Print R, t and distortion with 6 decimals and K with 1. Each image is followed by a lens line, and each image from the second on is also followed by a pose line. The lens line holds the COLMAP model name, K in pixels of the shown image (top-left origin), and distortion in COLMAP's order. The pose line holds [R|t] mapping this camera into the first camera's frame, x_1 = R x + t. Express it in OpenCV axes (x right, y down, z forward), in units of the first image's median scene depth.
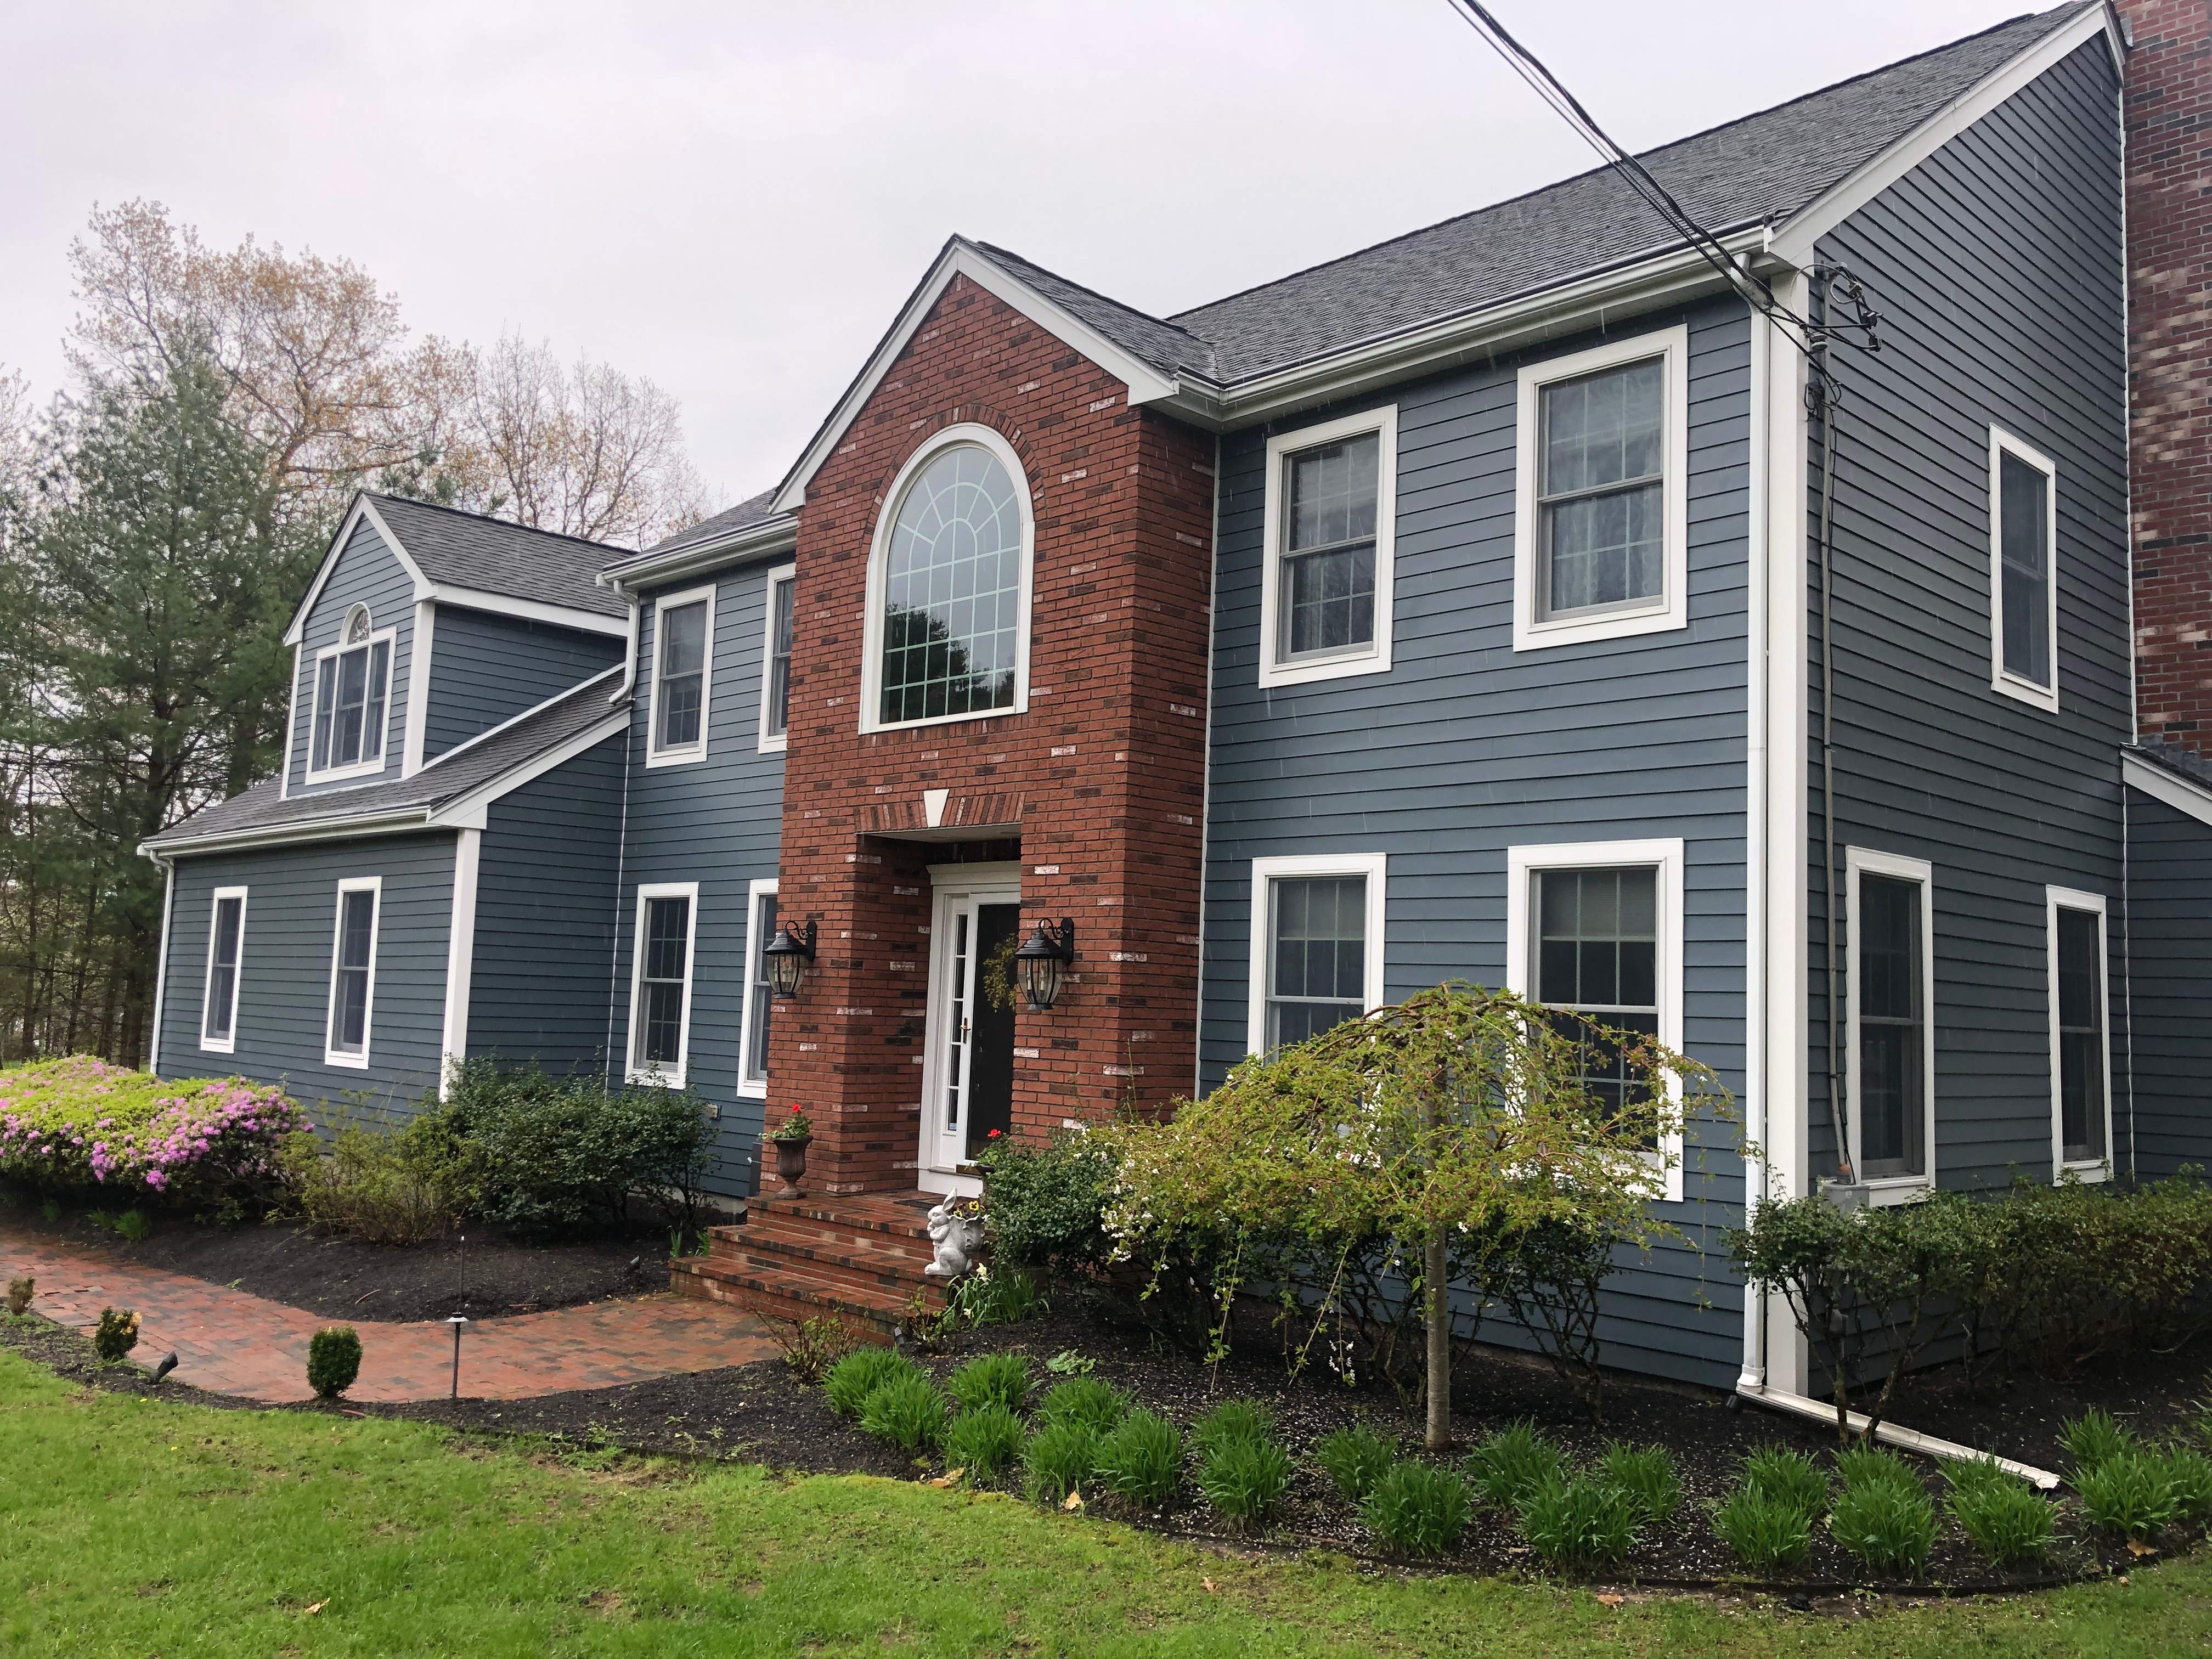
lens RADIAL K [[1810.2, 0, 1121.2], [0, 1810.2, 830.2], [0, 0, 1]] dist [0.060932, -0.072343]
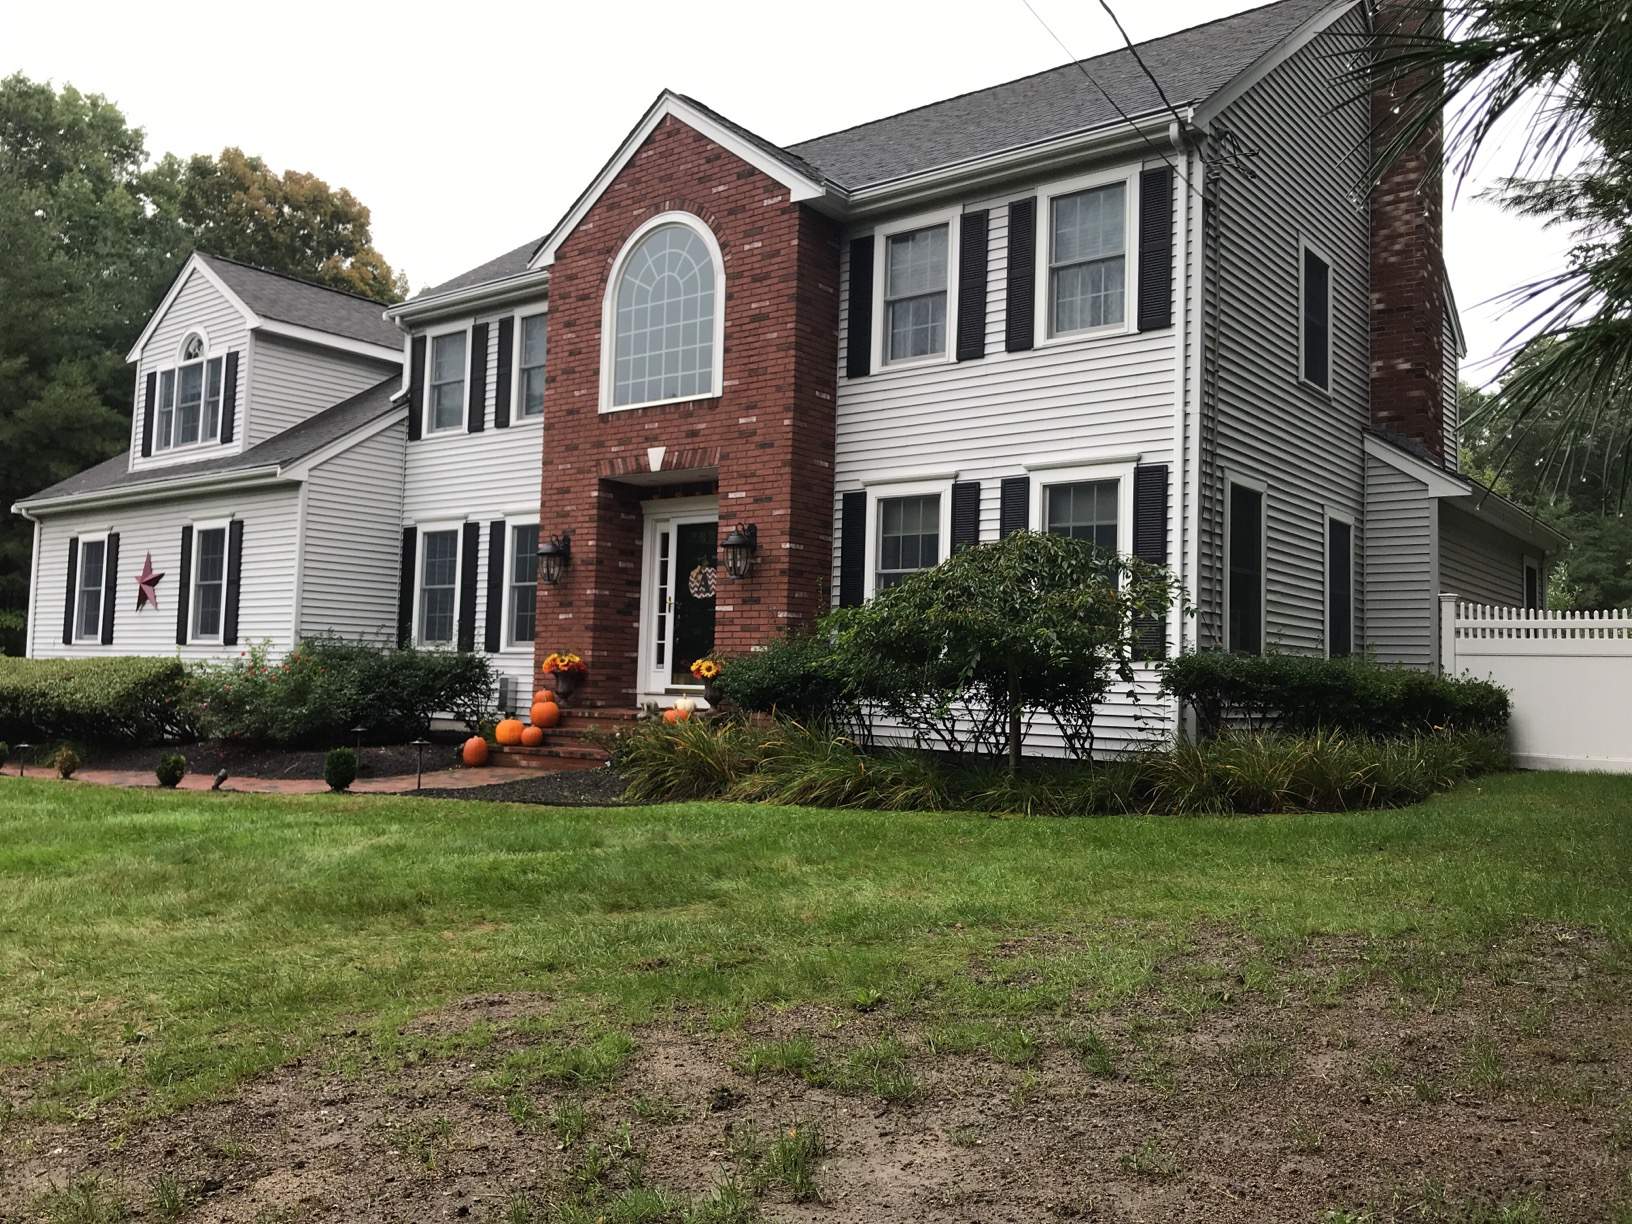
lens RADIAL K [[1337.1, 0, 818.3], [0, 1337.1, 603.3], [0, 0, 1]] dist [0.038176, -0.037650]
pose [[0.990760, 0.000000, 0.135625, -0.123888], [-0.005490, 0.999180, 0.040108, 0.067045], [-0.135514, -0.040482, 0.989948, -0.174333]]
